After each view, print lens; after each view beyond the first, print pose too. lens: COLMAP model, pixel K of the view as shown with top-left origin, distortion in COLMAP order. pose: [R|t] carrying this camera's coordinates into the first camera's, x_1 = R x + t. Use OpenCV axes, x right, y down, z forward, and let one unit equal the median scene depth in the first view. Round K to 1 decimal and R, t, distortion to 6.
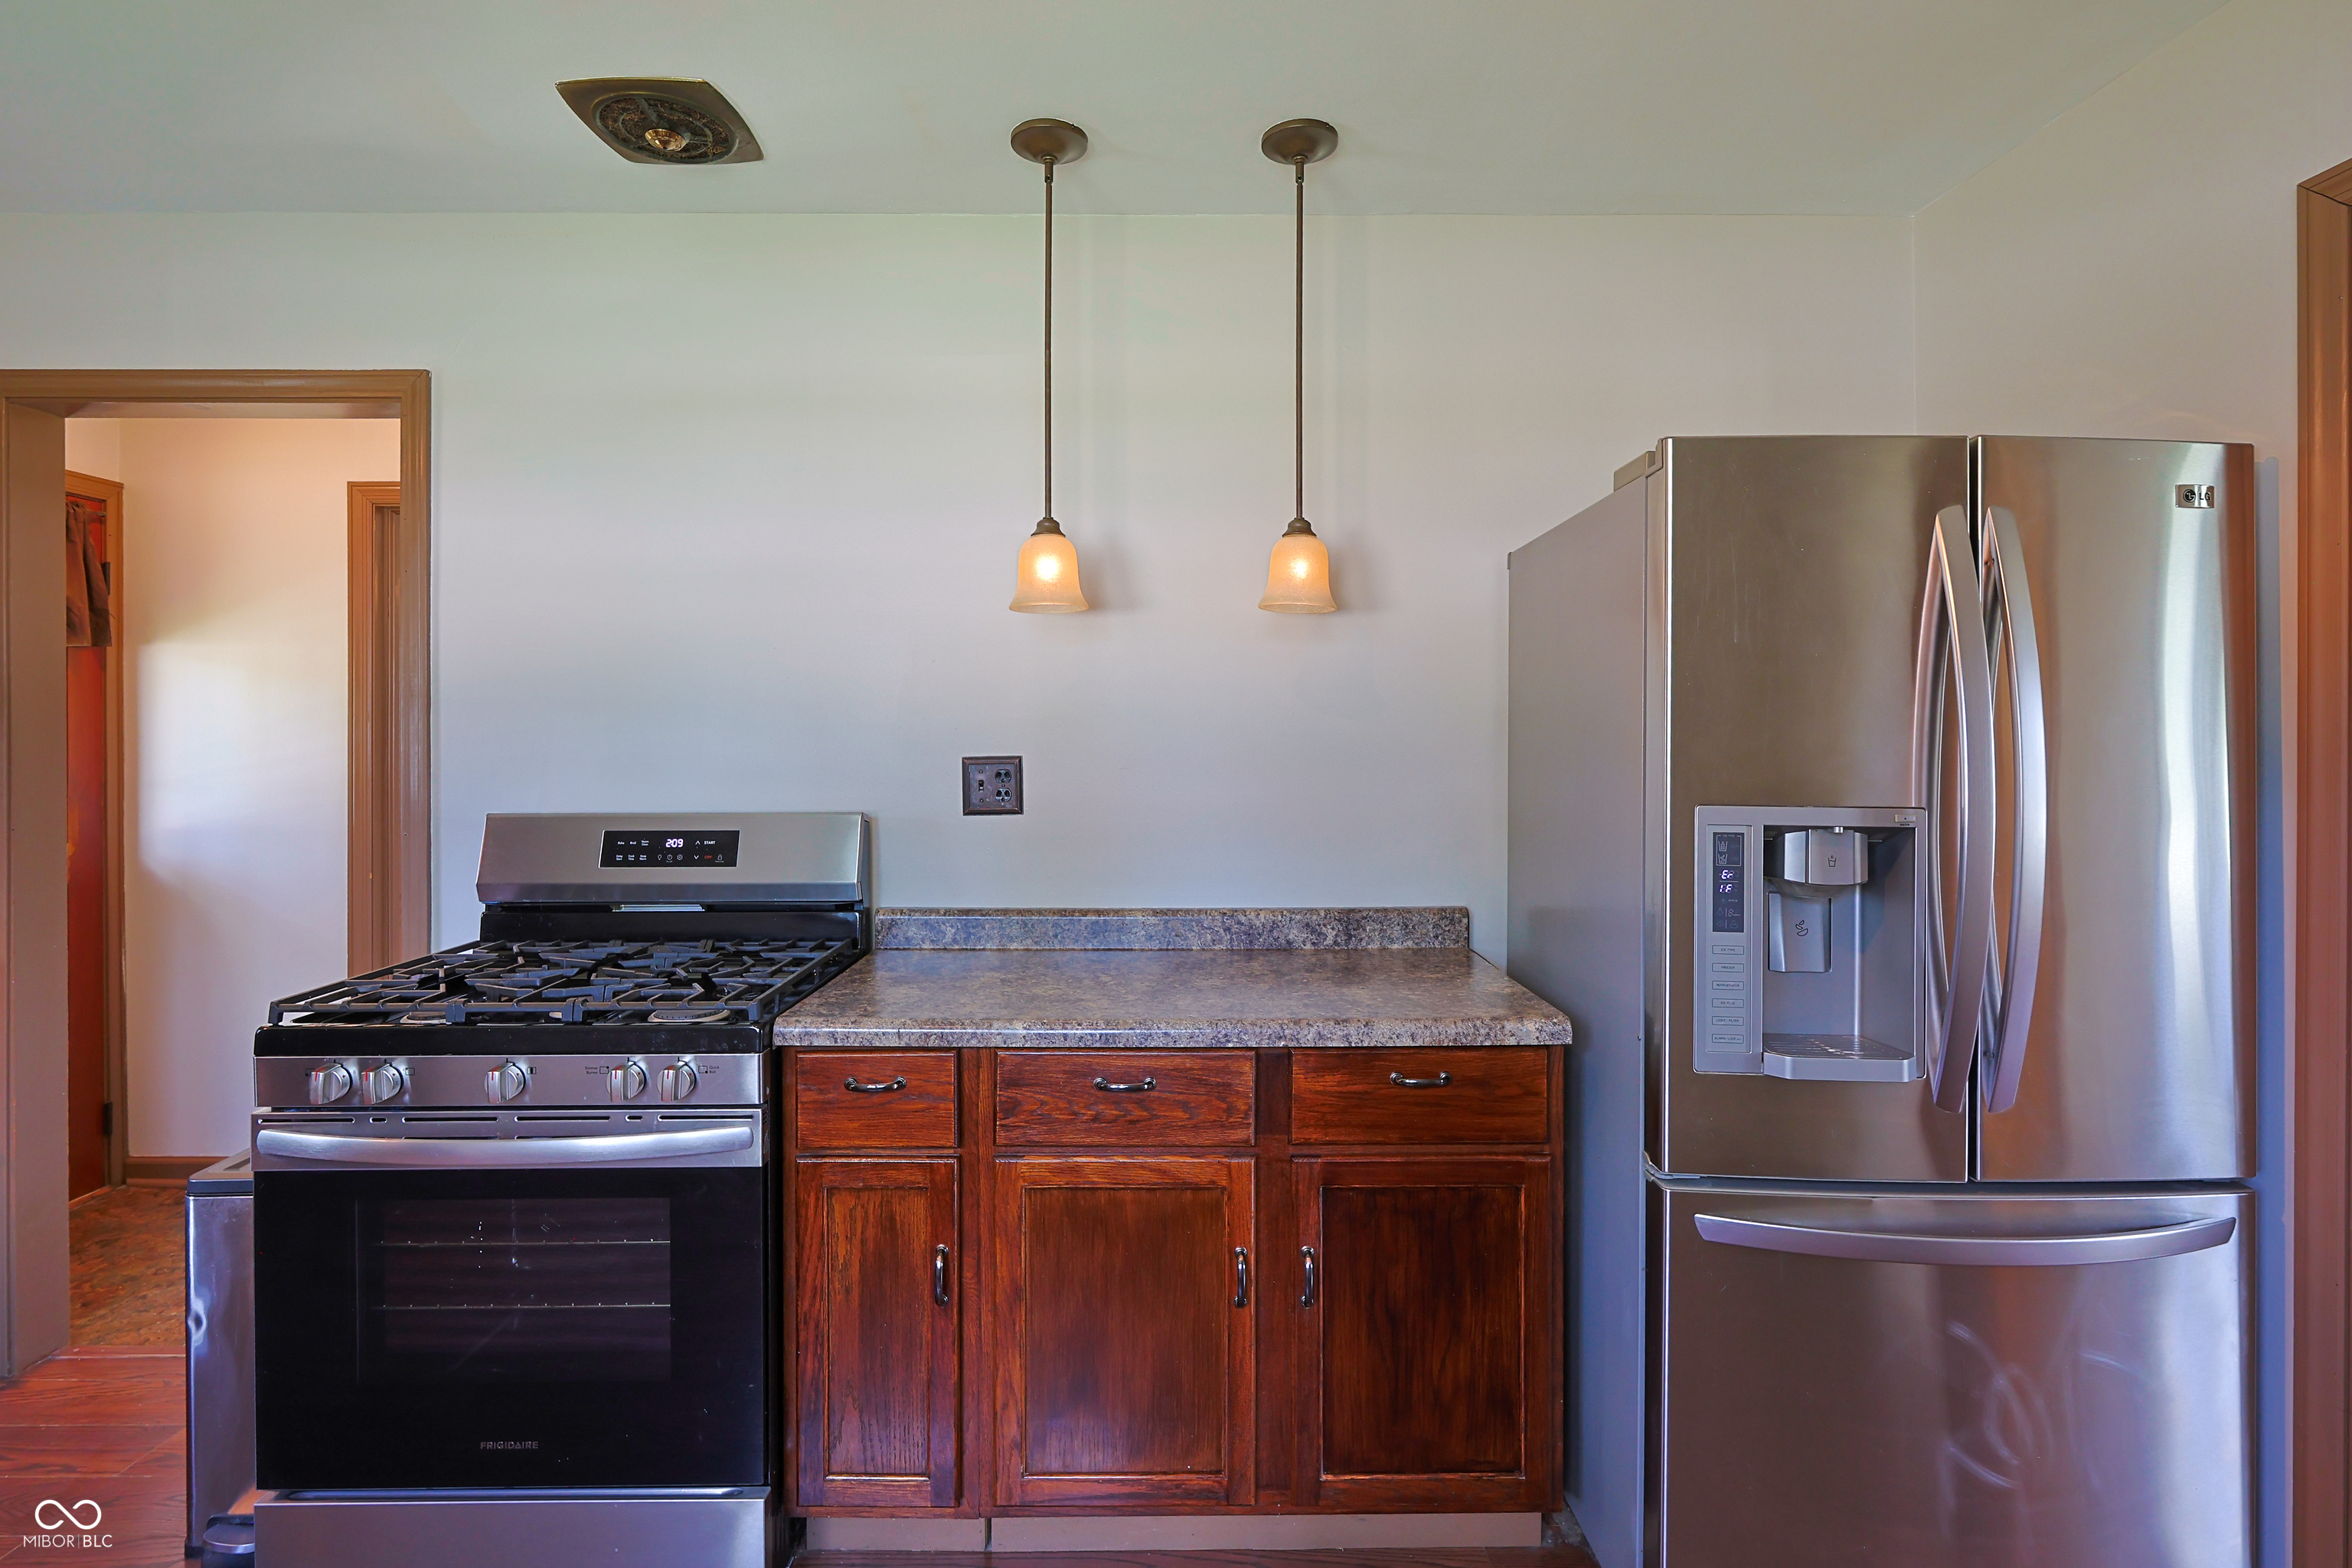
lens RADIAL K [[1143.2, 0, 1168.1], [0, 1143.2, 731.5], [0, 0, 1]] dist [-0.010752, 0.003644]
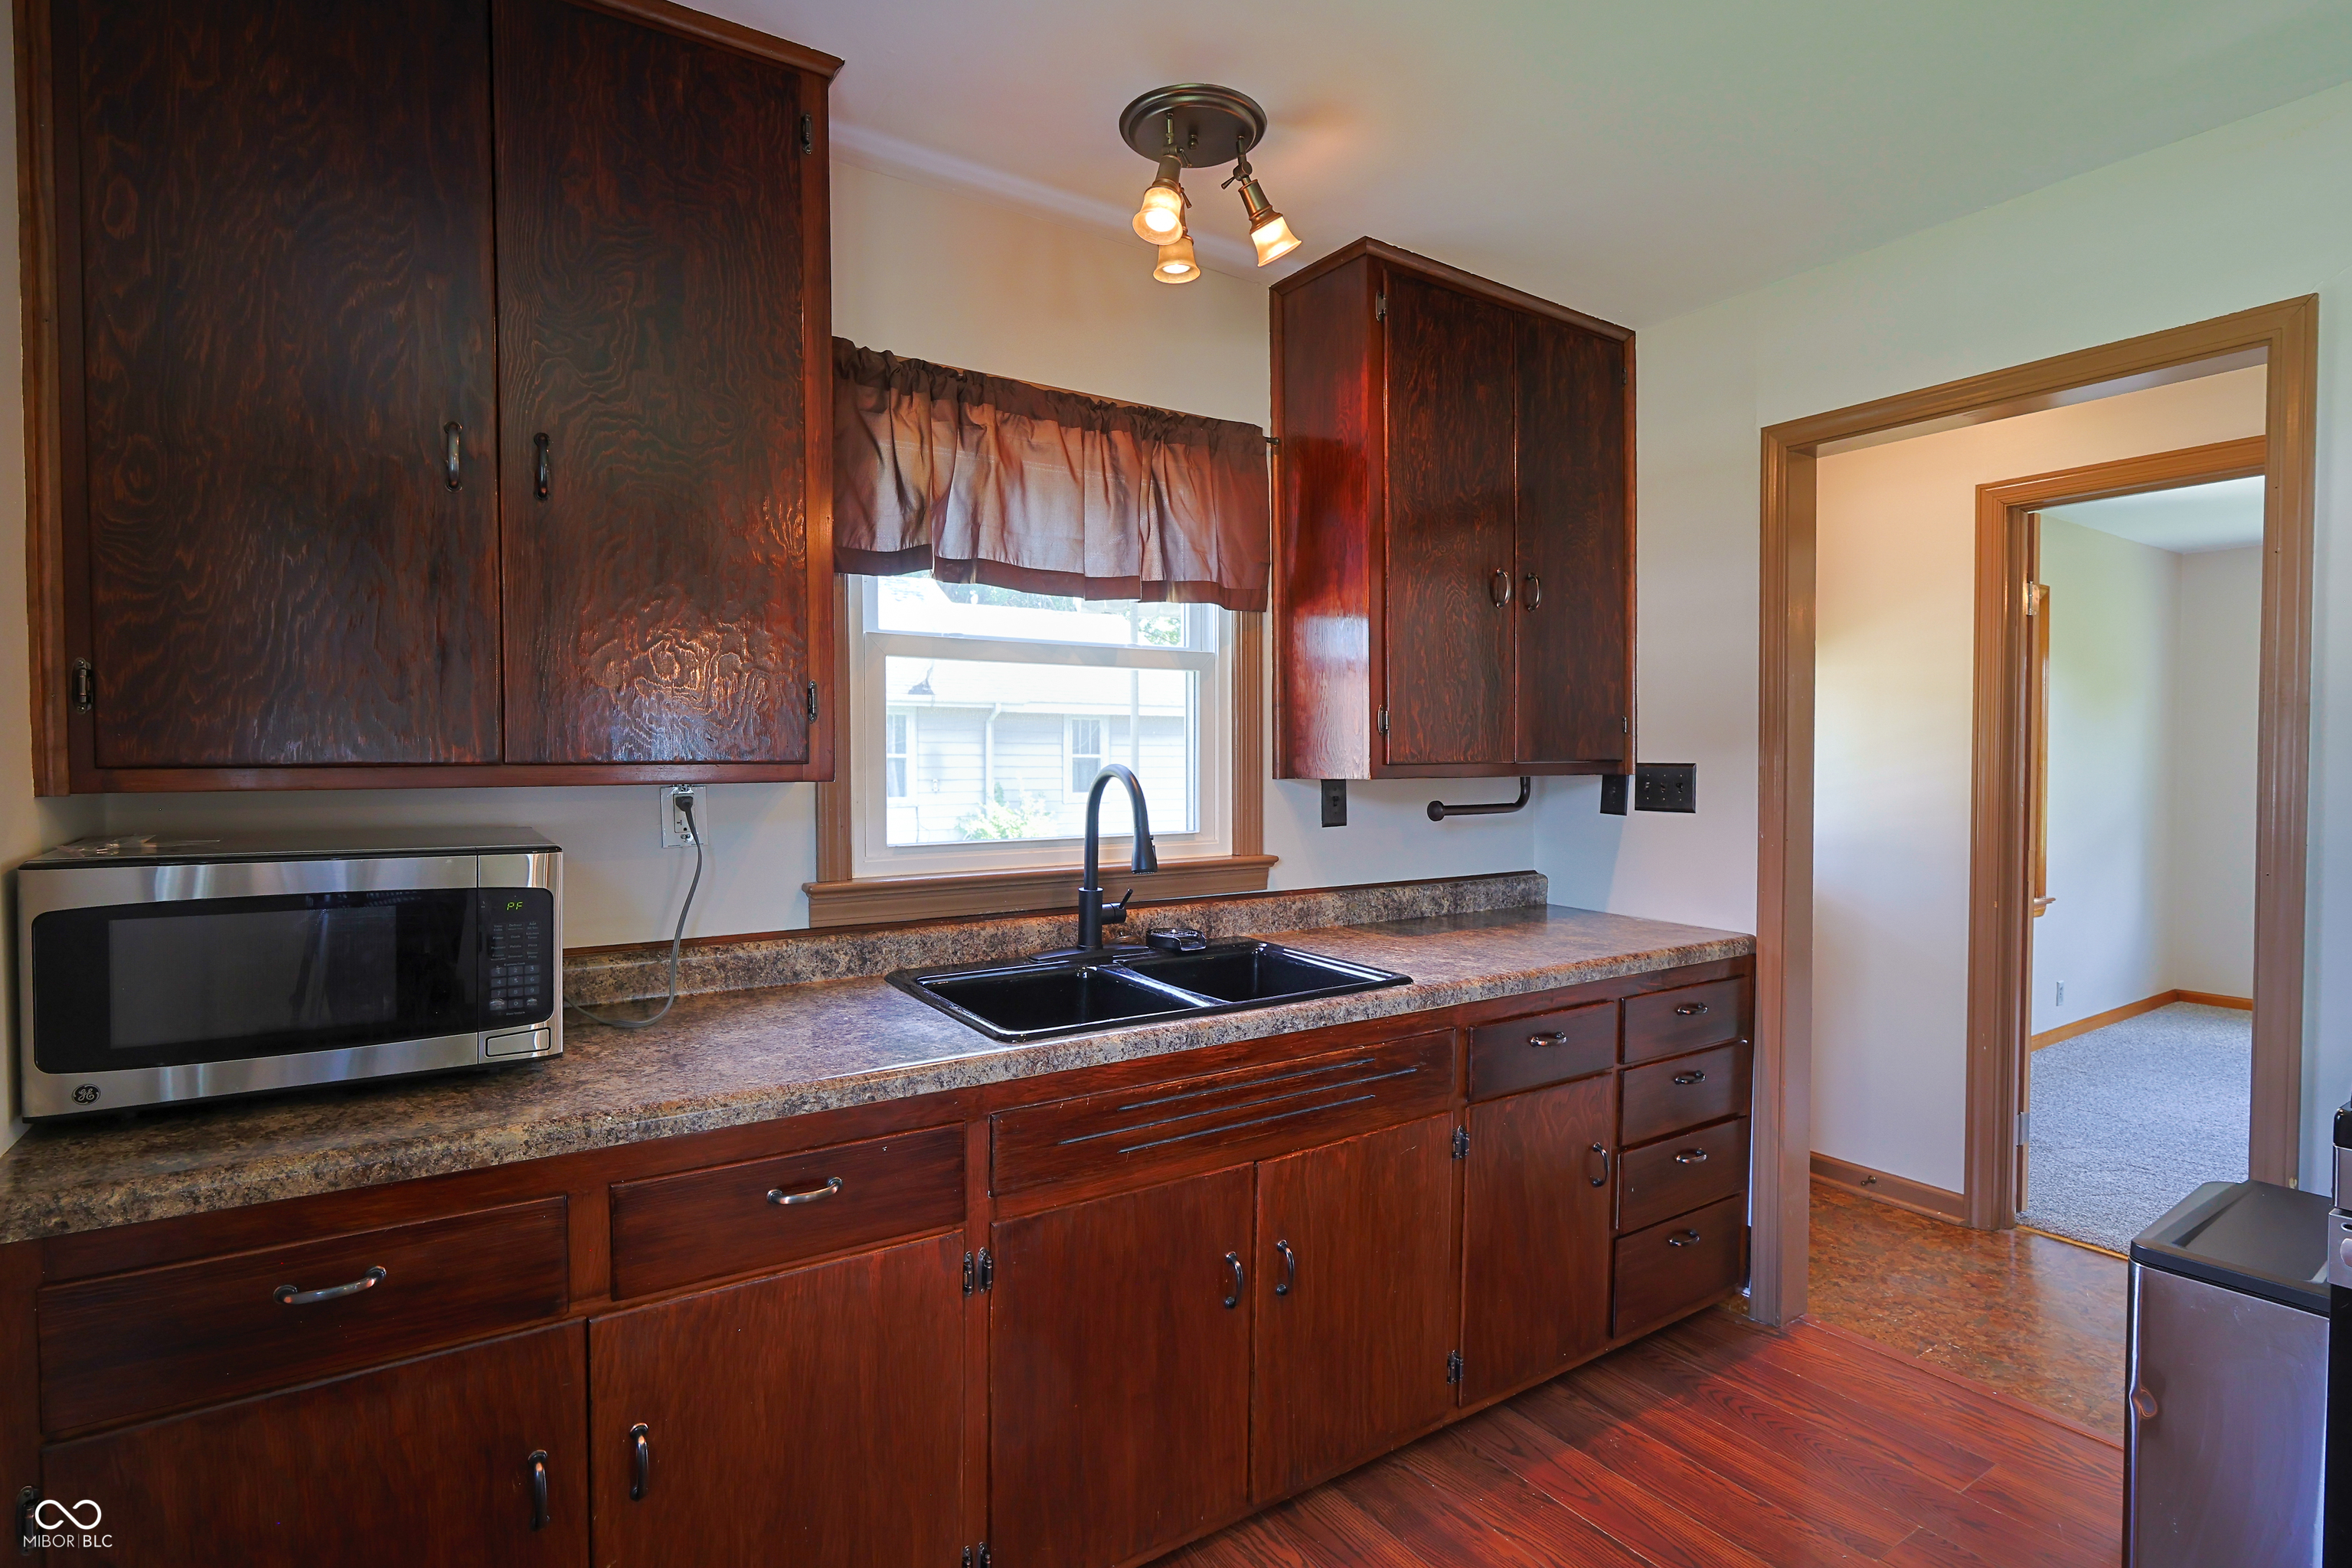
lens RADIAL K [[1143.2, 0, 1194.6], [0, 1143.2, 783.1], [0, 0, 1]] dist [-0.010752, 0.003644]
pose [[0.555651, 0.018971, -0.831199, -0.473610], [0.003452, 0.999678, 0.025123, 0.001400], [0.831408, -0.016829, 0.555407, -0.108543]]
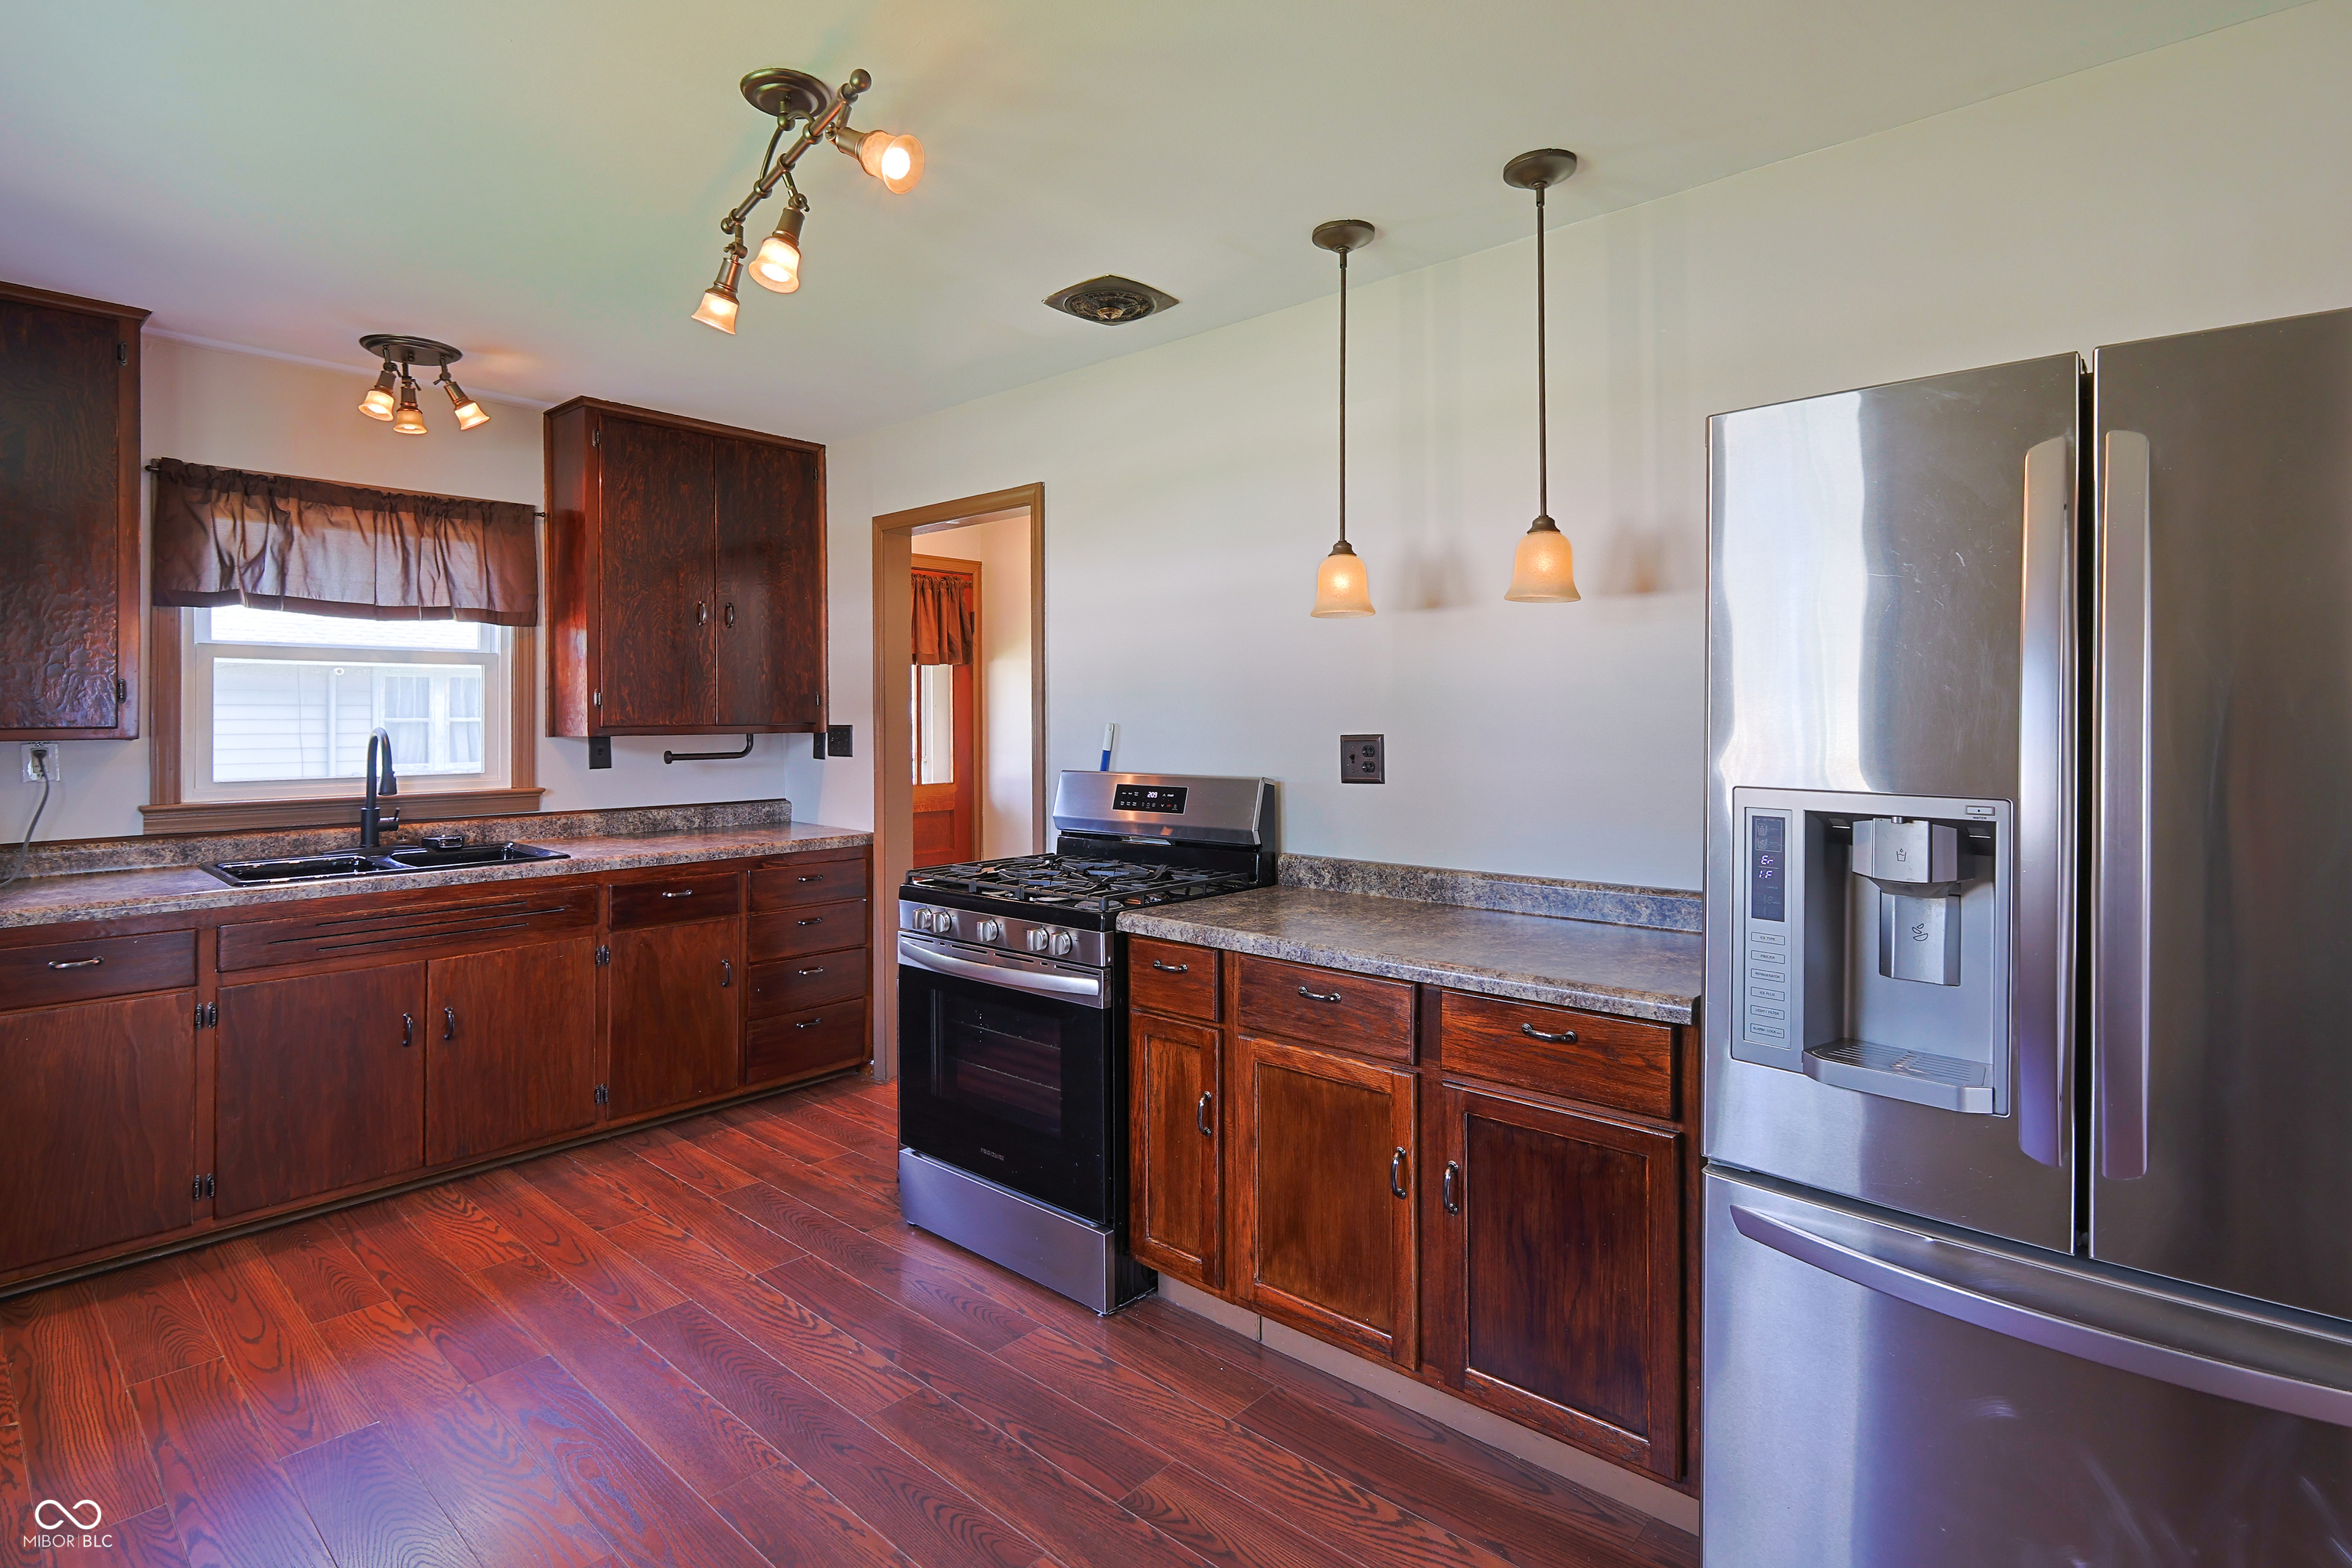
lens RADIAL K [[1143.2, 0, 1154.6], [0, 1143.2, 702.2], [0, 0, 1]] dist [-0.010752, 0.003644]
pose [[0.738728, -0.012674, -0.673884, 0.588391], [0.006913, 0.999913, -0.011229, -0.000660], [0.673968, 0.003637, 0.738752, -0.046792]]
